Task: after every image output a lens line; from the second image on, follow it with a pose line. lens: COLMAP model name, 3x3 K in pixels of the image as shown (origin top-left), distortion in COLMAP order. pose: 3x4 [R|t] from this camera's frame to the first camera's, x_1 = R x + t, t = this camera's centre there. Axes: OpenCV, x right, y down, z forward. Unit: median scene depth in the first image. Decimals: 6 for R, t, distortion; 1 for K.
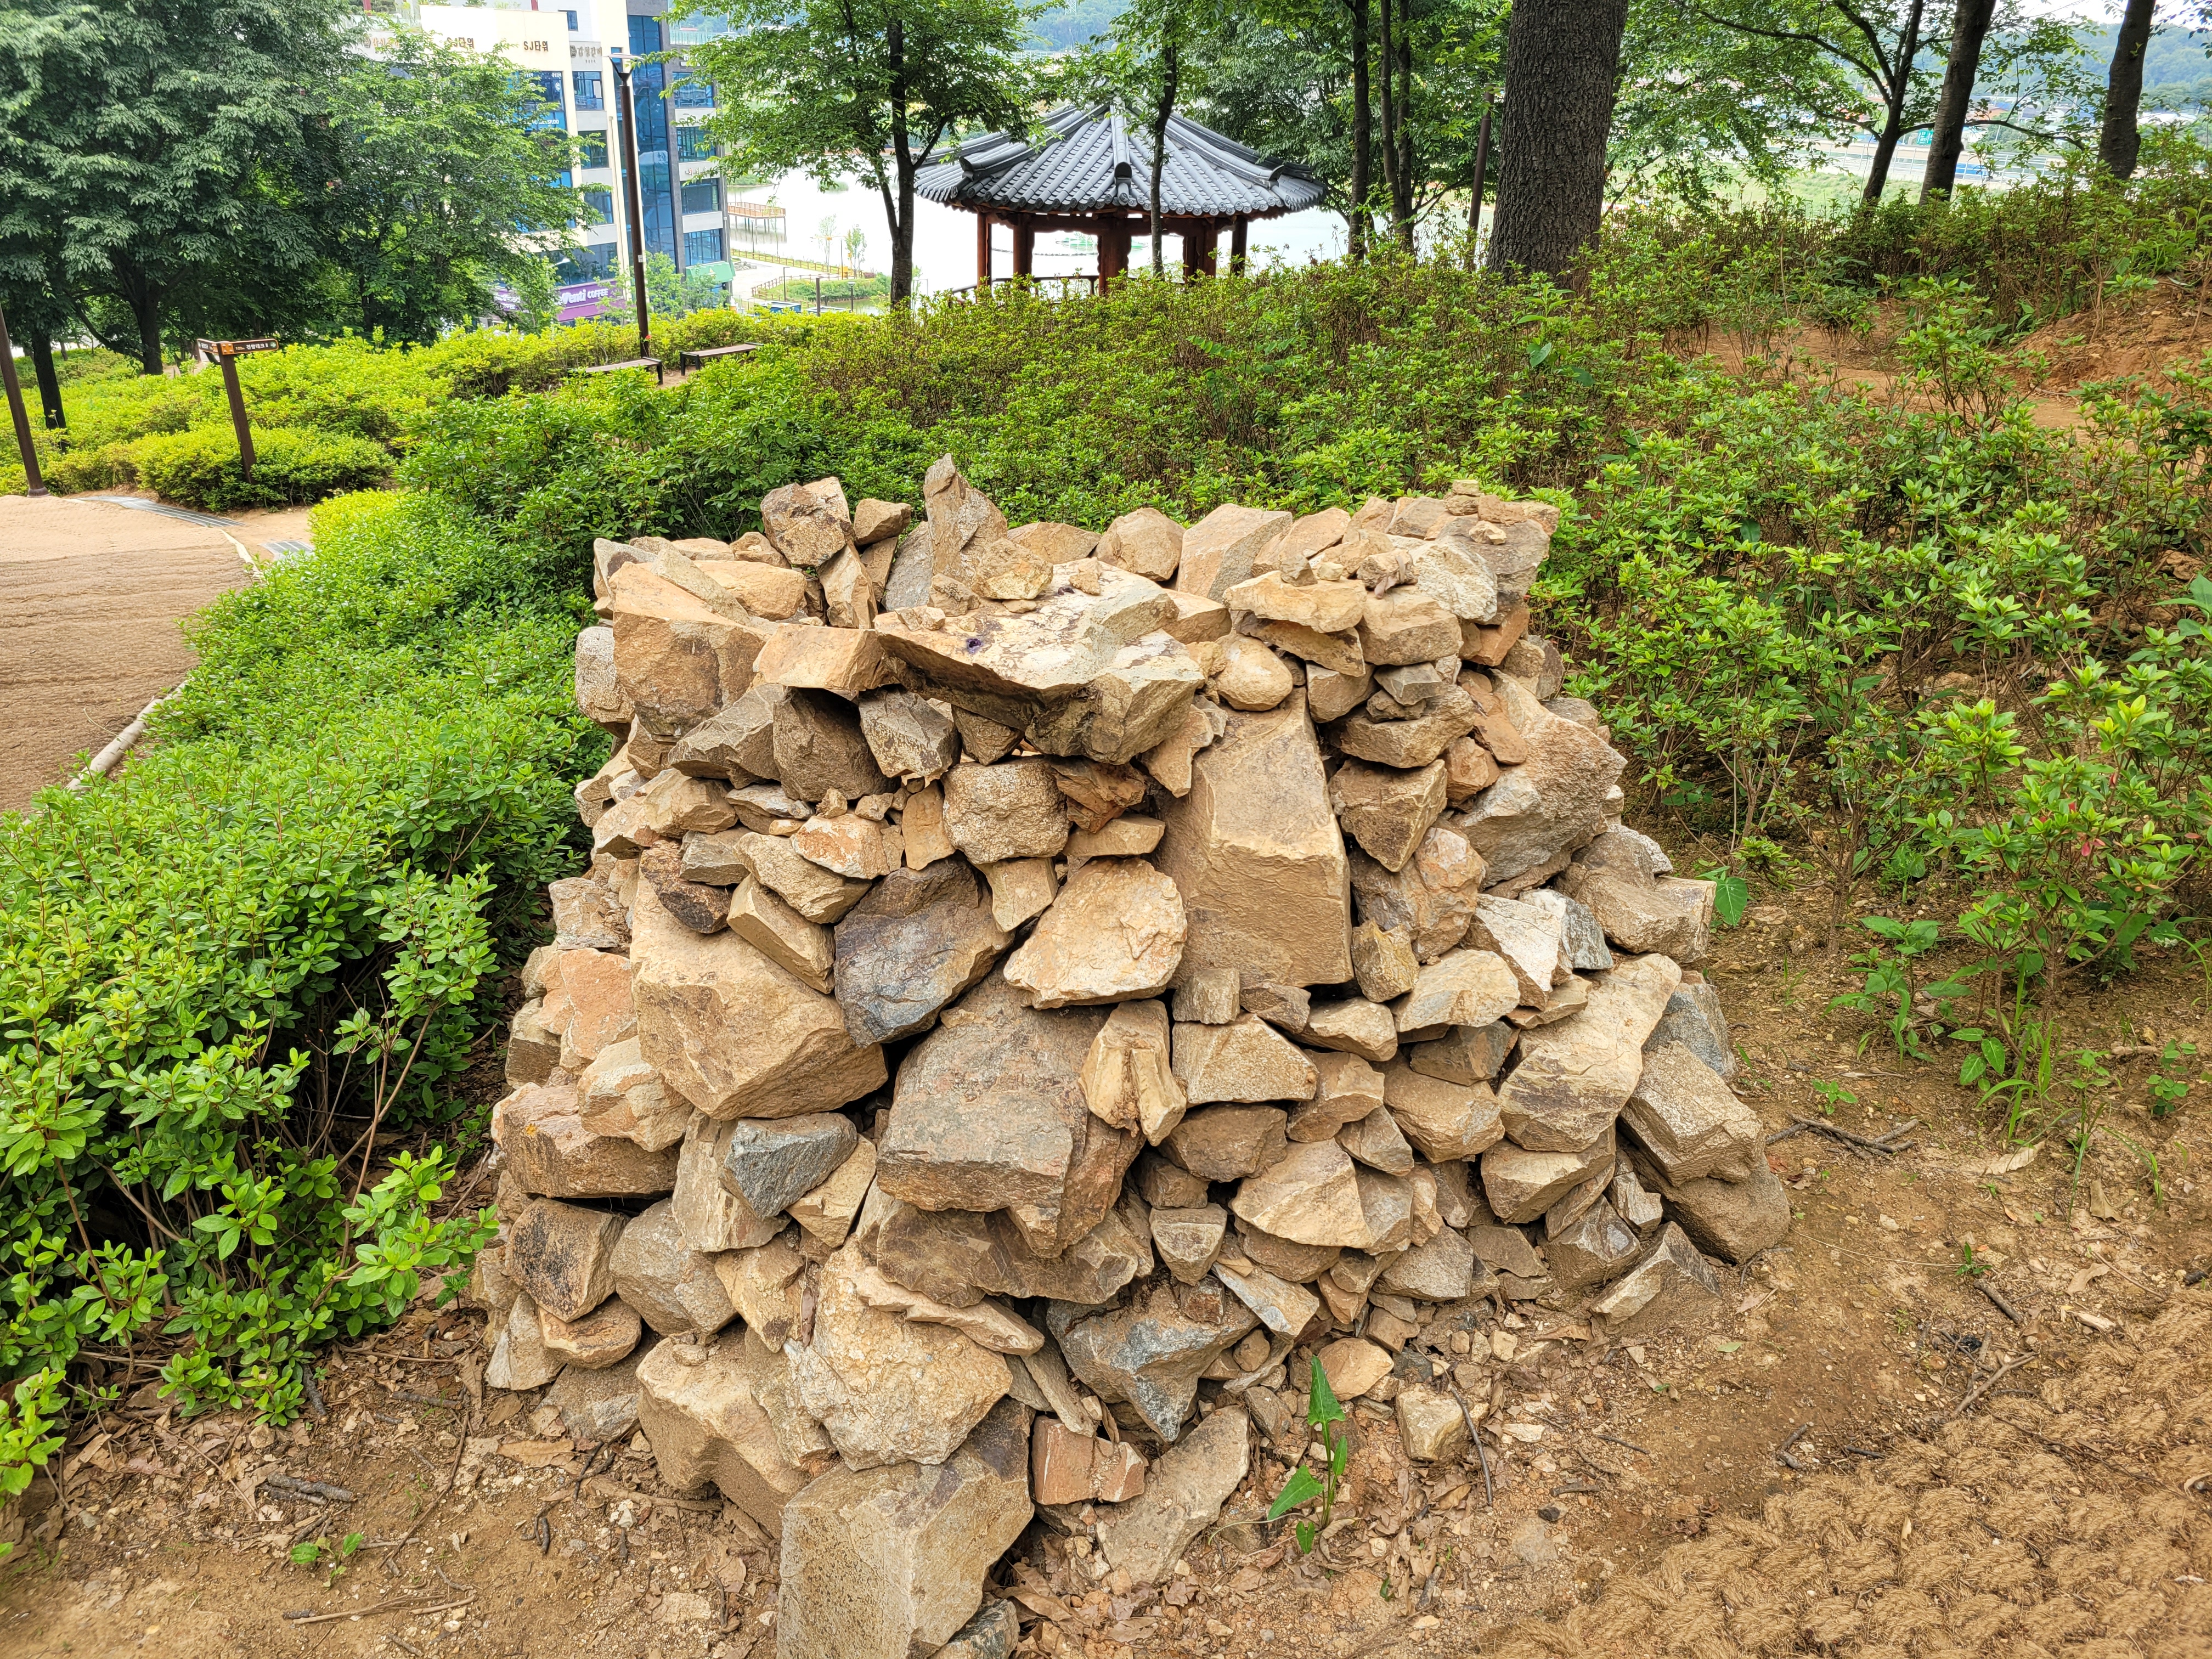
lens RADIAL K [[1663.2, 0, 1059.8], [0, 1663.2, 823.7], [0, 0, 1]] dist [0.039522, -0.004946]
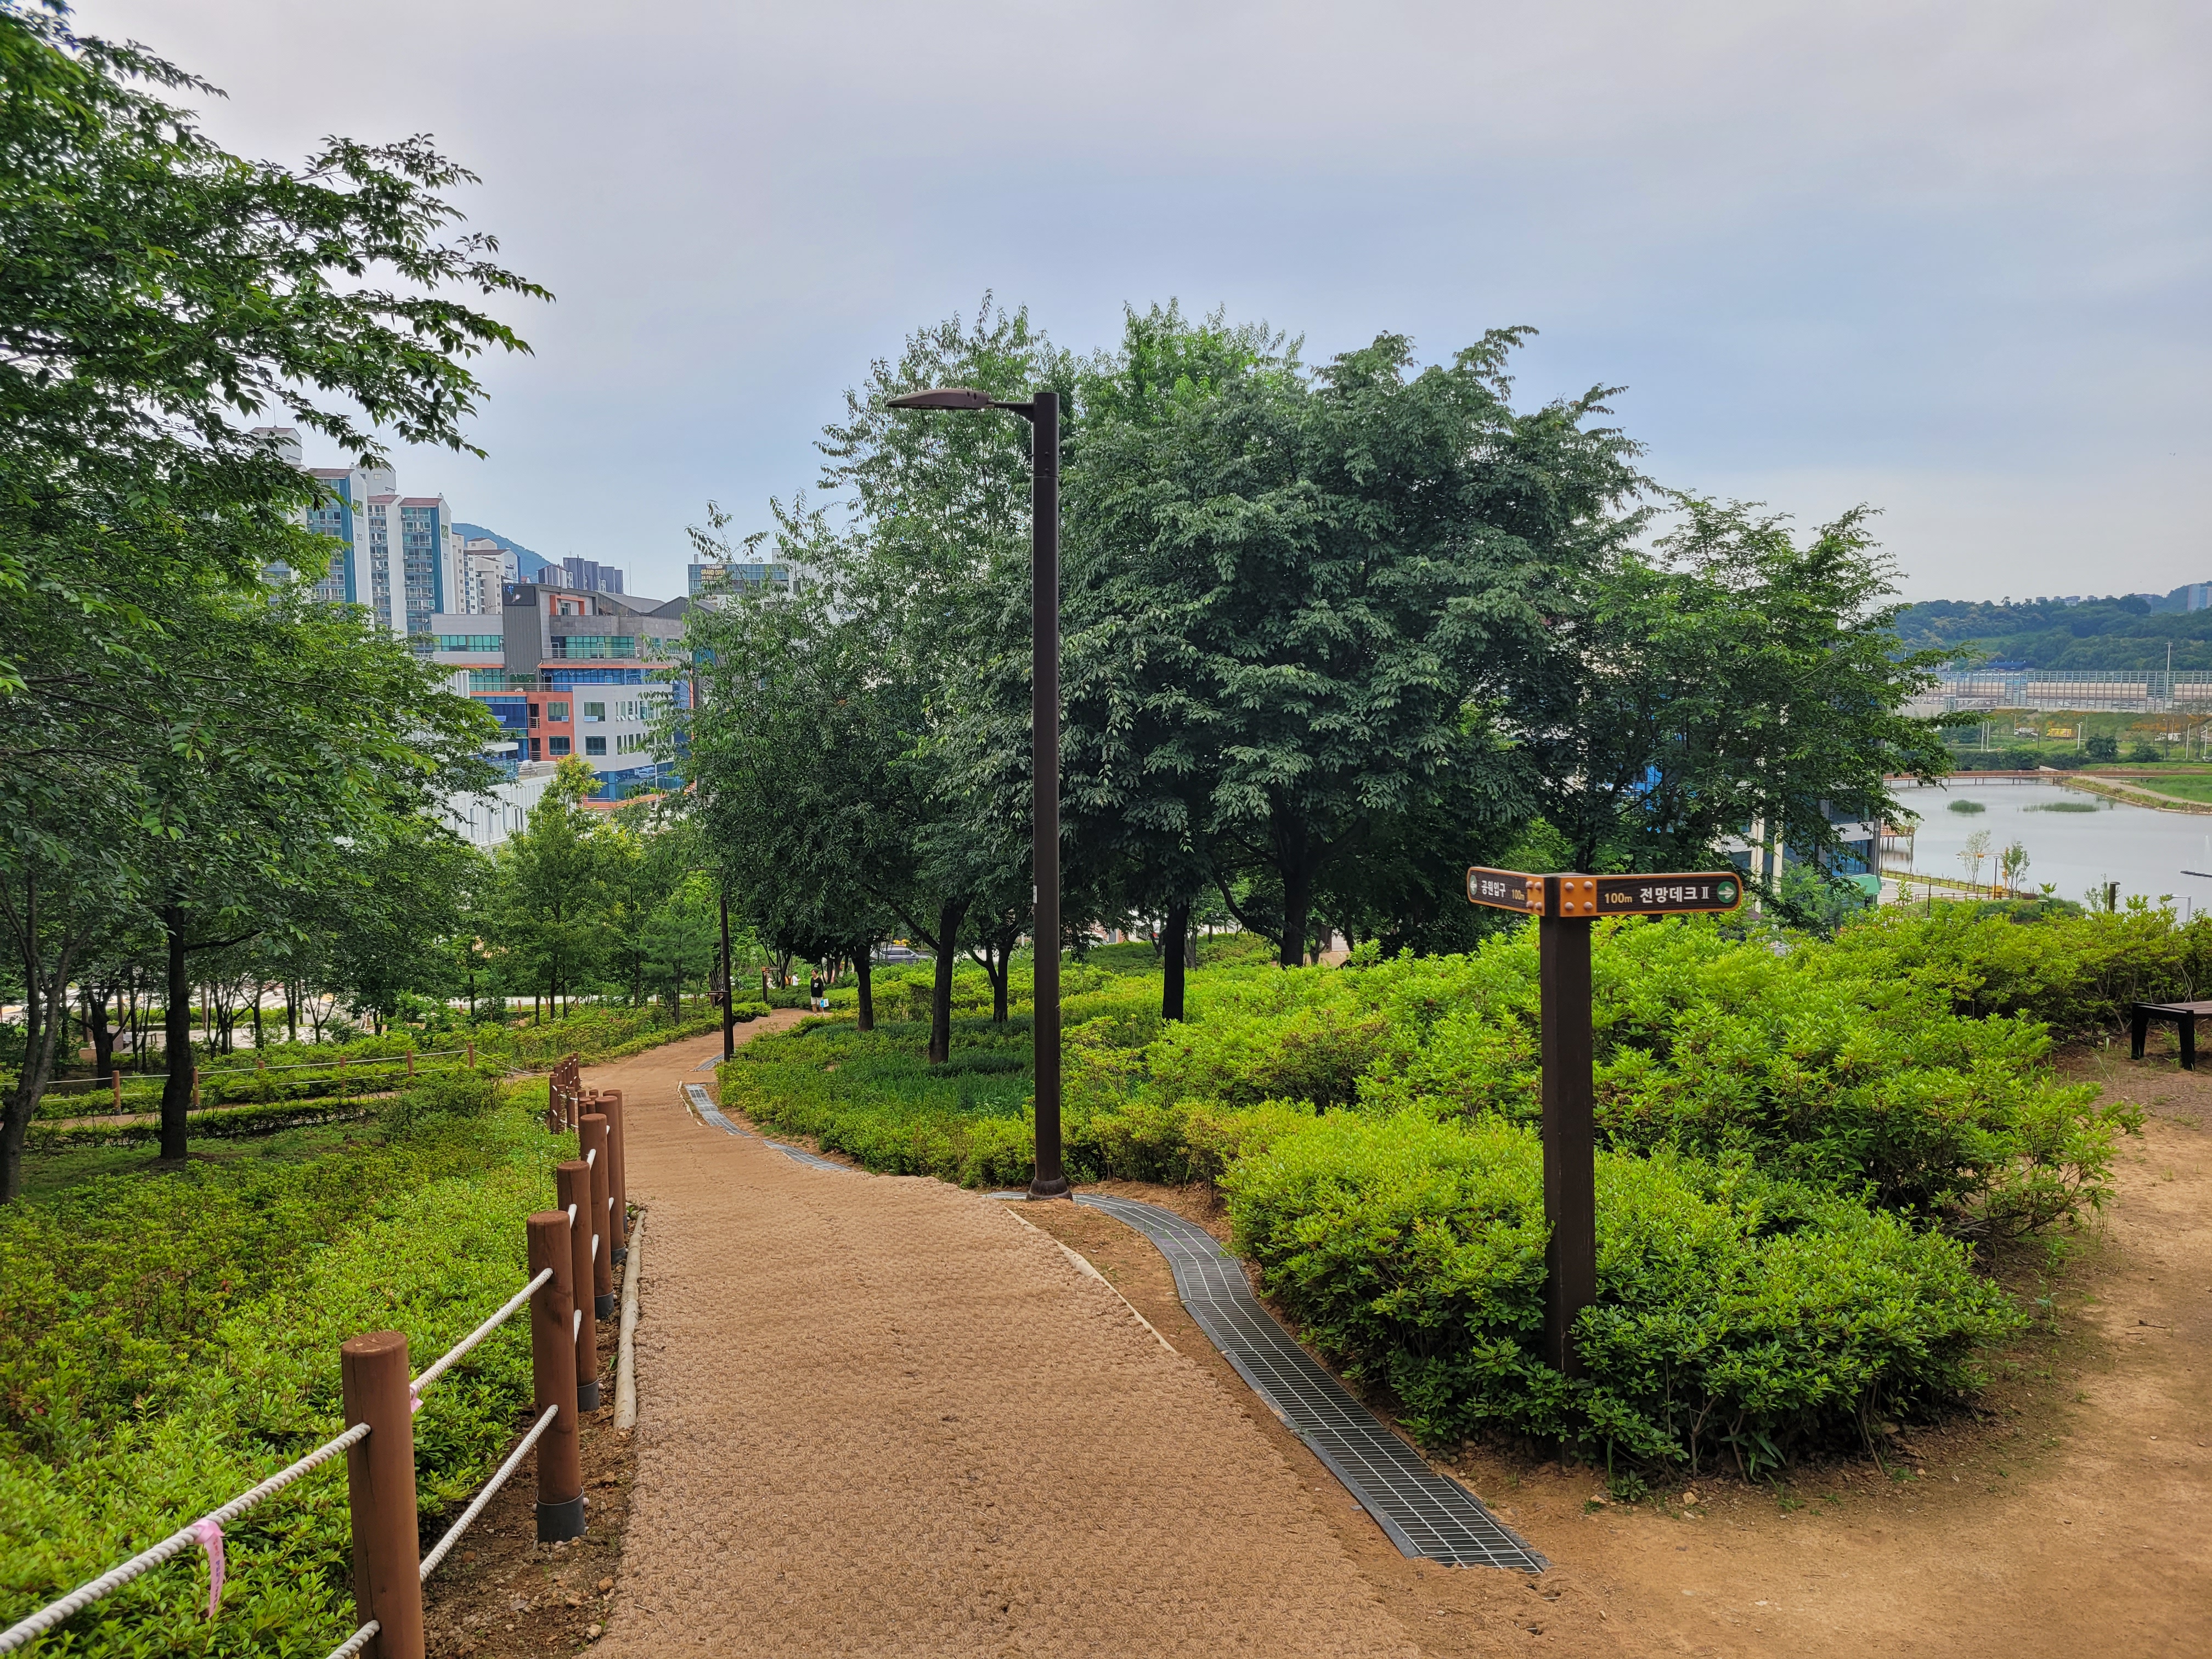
lens RADIAL K [[1663.2, 0, 1113.2], [0, 1663.2, 837.0], [0, 0, 1]] dist [0.039522, -0.004946]
pose [[0.834468, 0.020360, -0.550680, -0.234508], [-0.206820, 0.937836, -0.278728, -0.114685], [0.510773, 0.346481, 0.786805, 0.426745]]
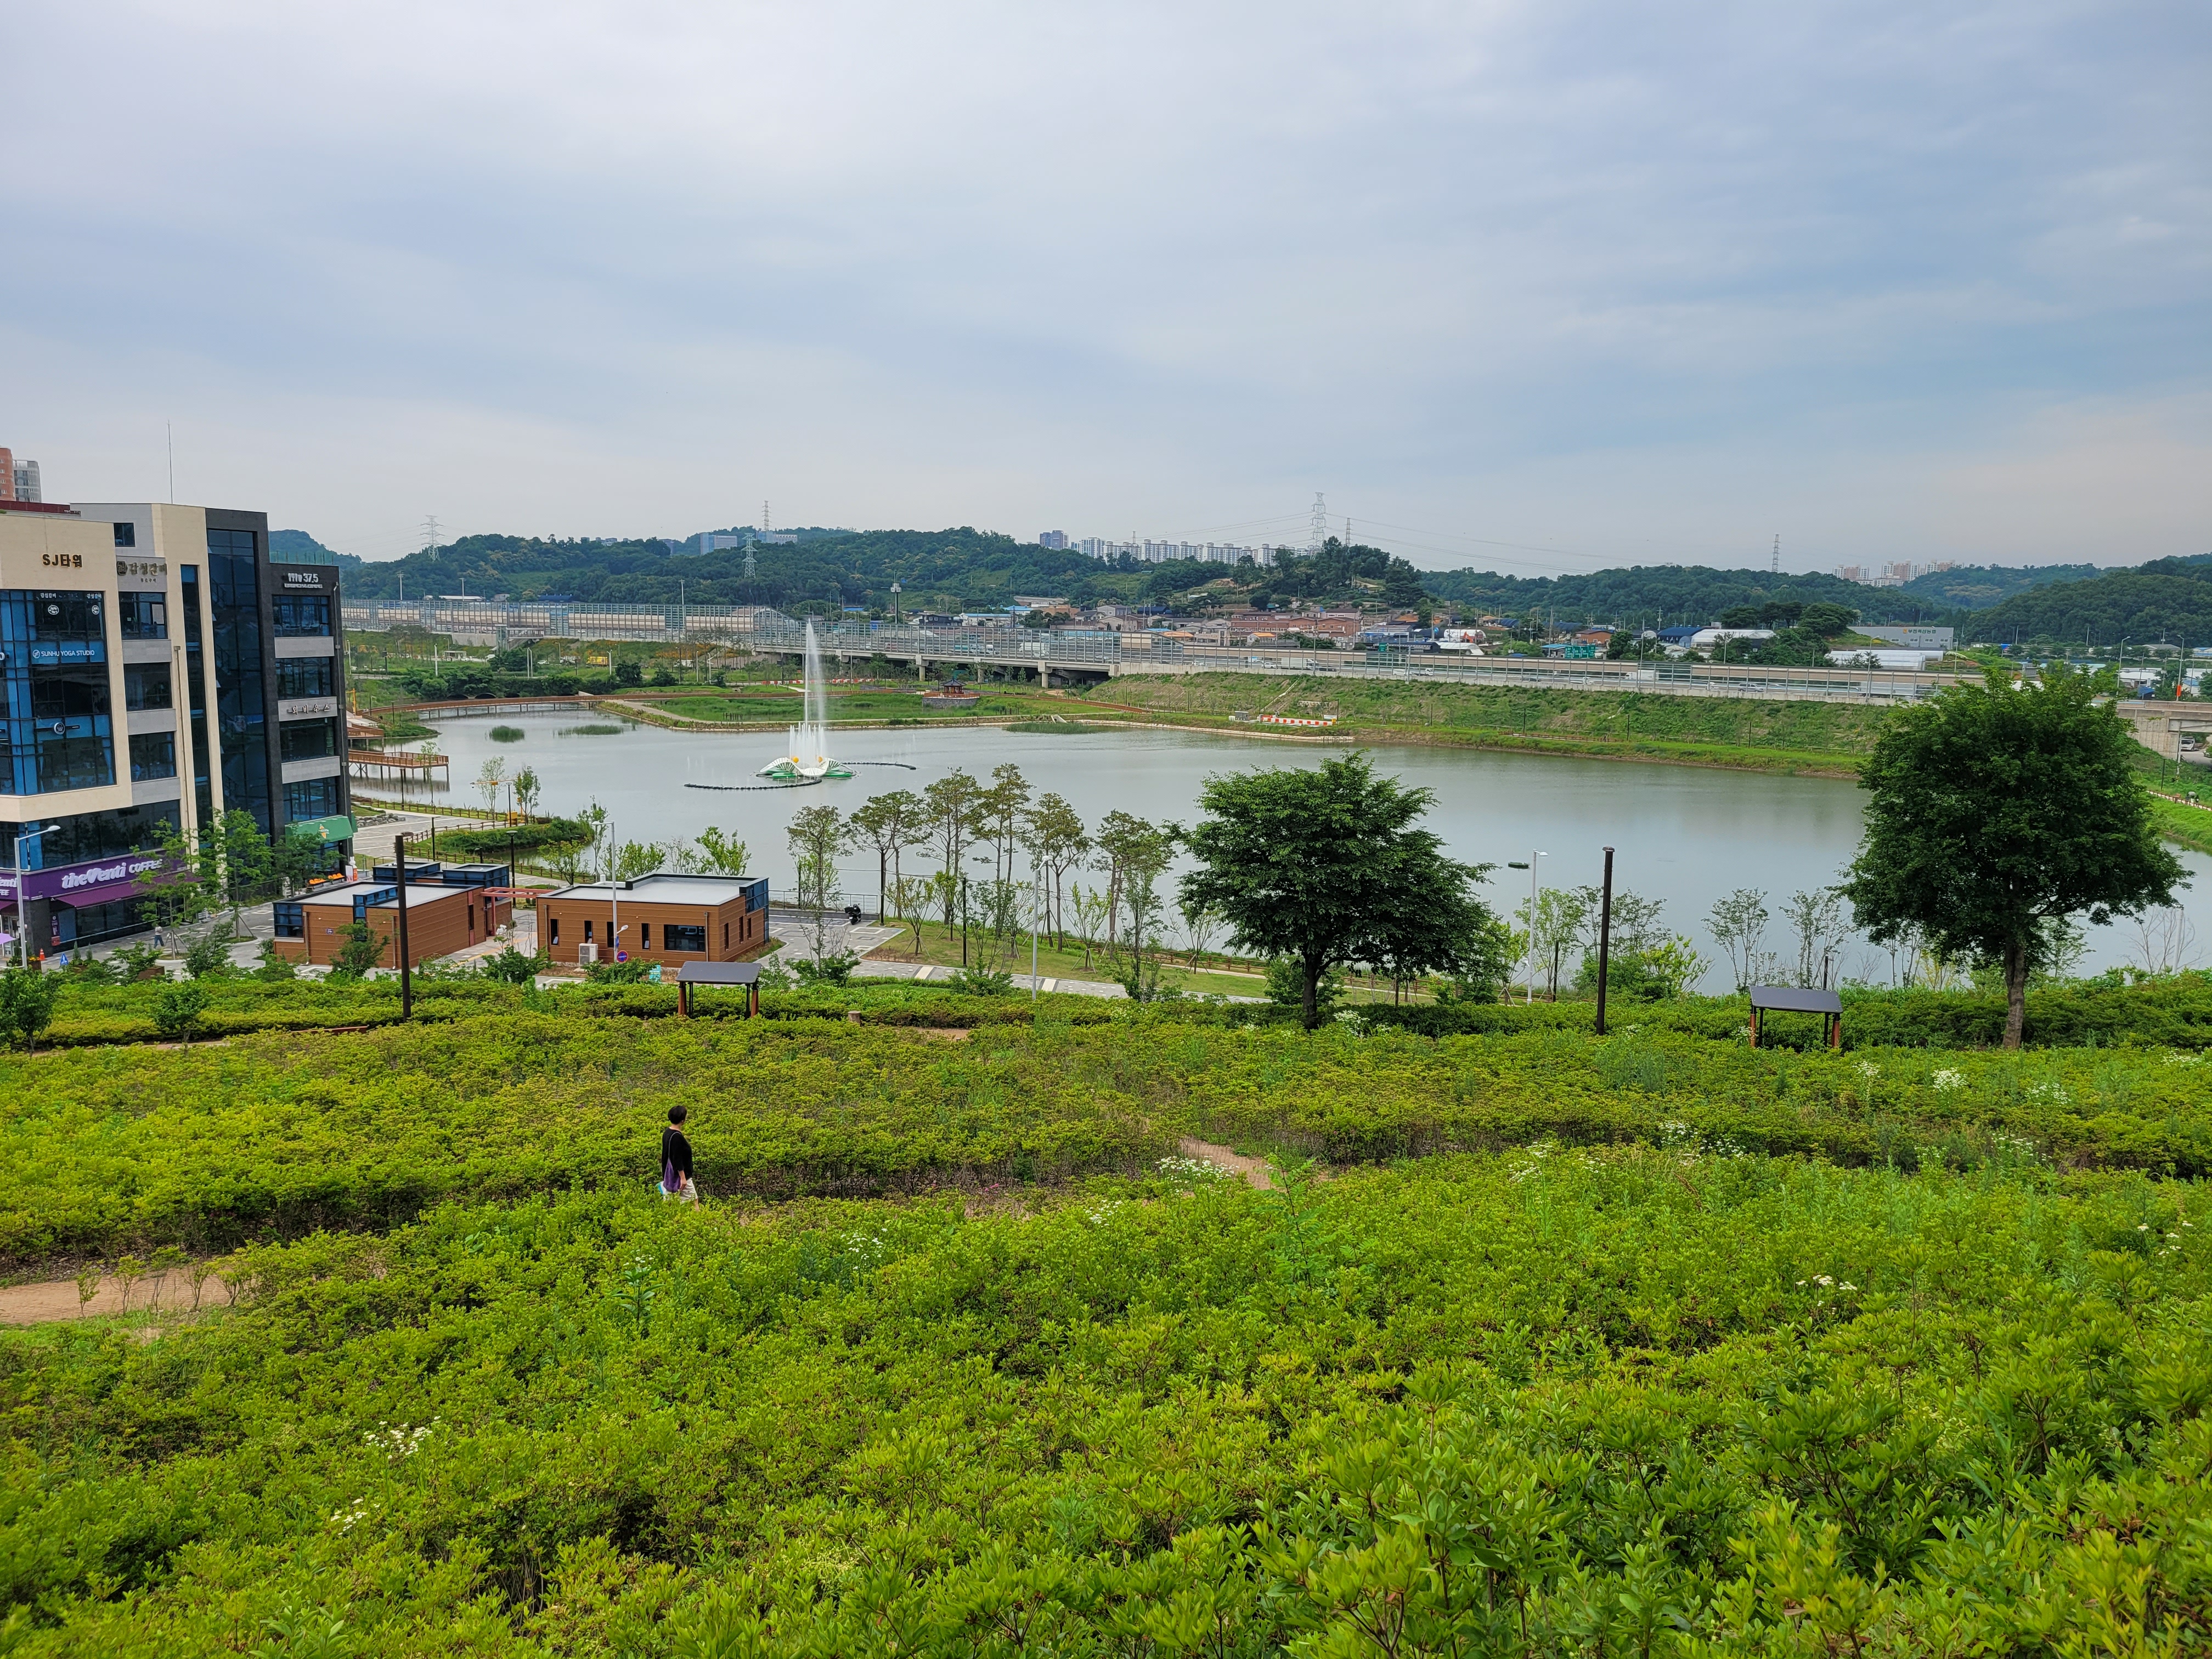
lens RADIAL K [[1663.2, 0, 1102.8], [0, 1663.2, 831.7], [0, 0, 1]] dist [0.039522, -0.004946]
pose [[0.977159, -0.049935, 0.206557, -0.073527], [0.108764, 0.952562, -0.284247, -0.333945], [-0.182565, 0.300221, 0.936236, 1.006292]]
